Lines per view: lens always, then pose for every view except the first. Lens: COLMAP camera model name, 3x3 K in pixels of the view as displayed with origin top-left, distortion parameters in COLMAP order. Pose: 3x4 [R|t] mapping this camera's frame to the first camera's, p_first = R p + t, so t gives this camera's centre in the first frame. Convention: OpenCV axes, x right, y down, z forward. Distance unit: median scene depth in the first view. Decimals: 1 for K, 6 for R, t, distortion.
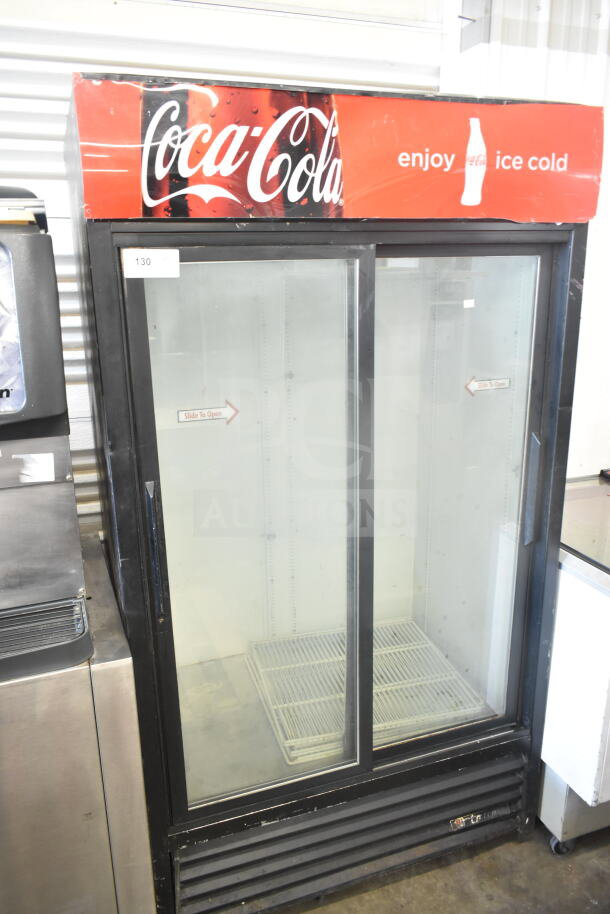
lens RADIAL K [[714.4, 0, 307.0], [0, 714.4, 467.2], [0, 0, 1]] dist [-0.003659, 0.003586]
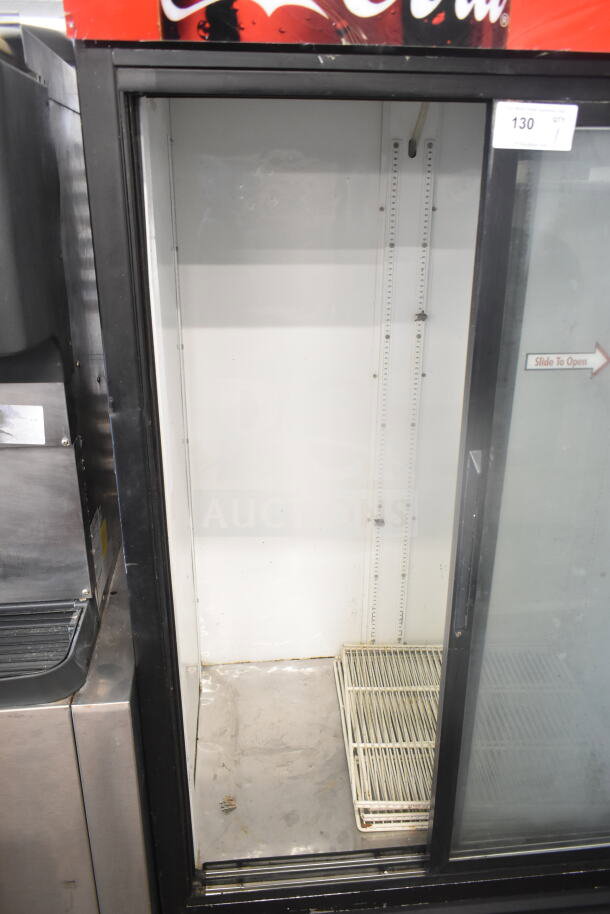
lens RADIAL K [[714.4, 0, 307.0], [0, 714.4, 467.2], [0, 0, 1]] dist [-0.003659, 0.003586]
pose [[0.970104, 0.108929, -0.216871, 0.054820], [-0.089098, 0.991067, 0.099236, -0.050864], [0.225744, -0.076947, 0.971143, 0.353524]]
